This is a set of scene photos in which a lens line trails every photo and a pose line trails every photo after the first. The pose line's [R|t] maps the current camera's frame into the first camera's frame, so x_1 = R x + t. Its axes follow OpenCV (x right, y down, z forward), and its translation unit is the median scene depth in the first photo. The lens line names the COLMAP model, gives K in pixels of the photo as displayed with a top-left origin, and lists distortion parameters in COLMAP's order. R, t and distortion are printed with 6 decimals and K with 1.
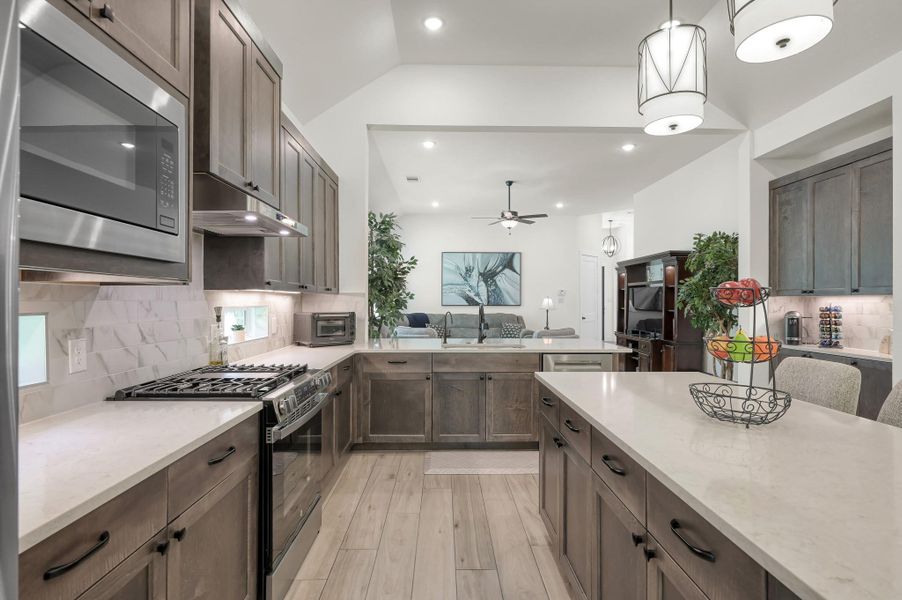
lens RADIAL K [[450.9, 0, 449.9], [0, 450.9, 303.1], [0, 0, 1]] dist [-0.000611, 0.000169]
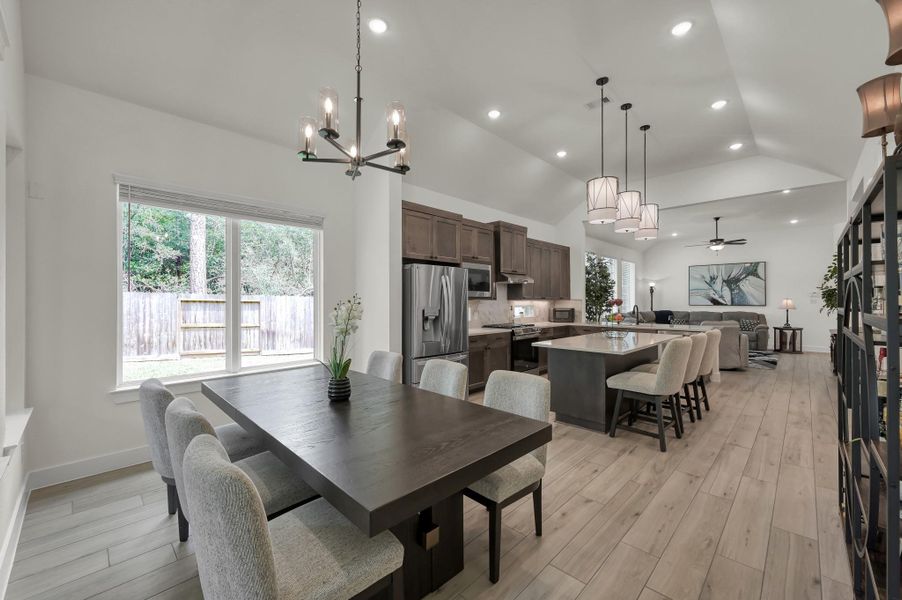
lens RADIAL K [[362.2, 0, 450.6], [0, 362.2, 300.9], [0, 0, 1]] dist [0.000074, -0.000001]
pose [[0.705107, -0.004077, -0.709089, 0.250138], [0.000720, 0.999987, -0.005033, -0.003045], [0.709100, 0.003038, 0.705101, -0.278975]]
